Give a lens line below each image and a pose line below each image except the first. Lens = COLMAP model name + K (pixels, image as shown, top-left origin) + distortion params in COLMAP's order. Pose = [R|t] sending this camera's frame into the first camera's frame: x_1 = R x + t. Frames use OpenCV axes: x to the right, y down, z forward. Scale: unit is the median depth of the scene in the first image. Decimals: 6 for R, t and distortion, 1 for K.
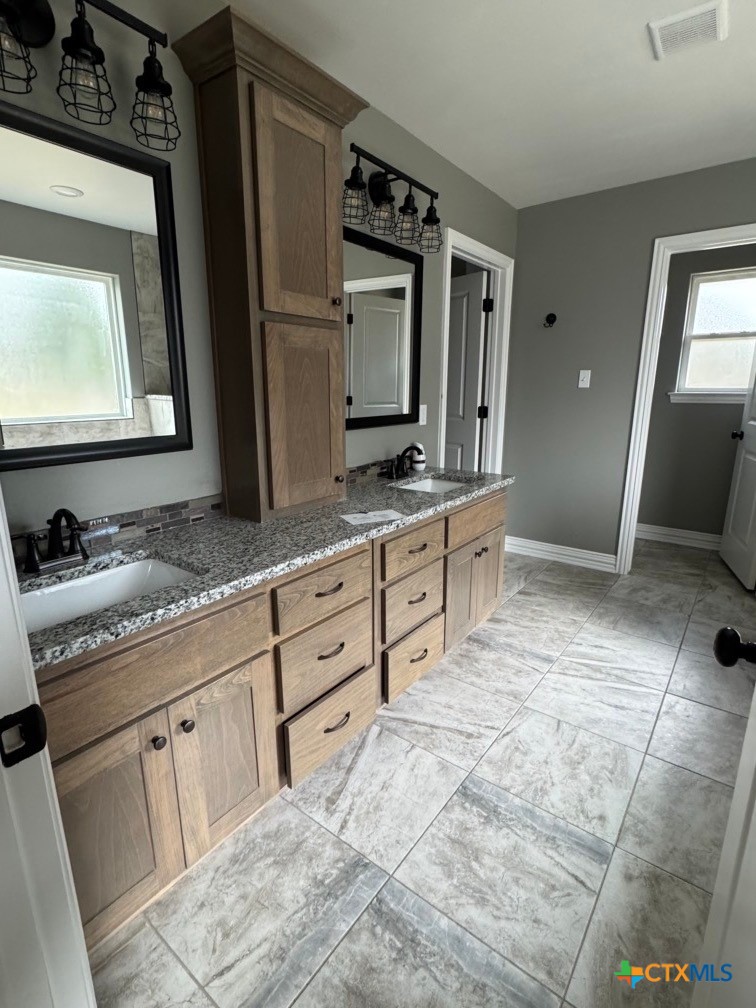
lens RADIAL K [[497.4, 0, 380.0], [0, 497.4, 503.6], [0, 0, 1]] dist [-0.001646, -0.000042]
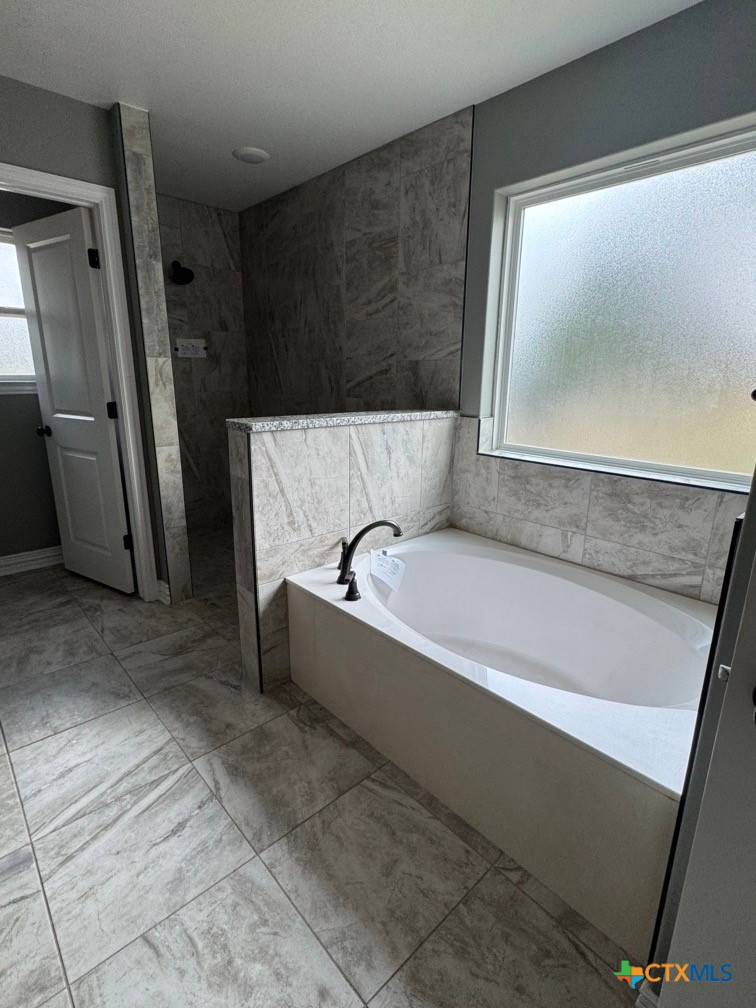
lens RADIAL K [[497.4, 0, 377.9], [0, 497.4, 501.9], [0, 0, 1]] dist [-0.001646, -0.000042]
pose [[0.181116, -0.245651, 0.952288, -0.026361], [0.219408, 0.953990, 0.204361, -0.106029], [-0.958675, 0.171927, 0.226681, 0.420426]]
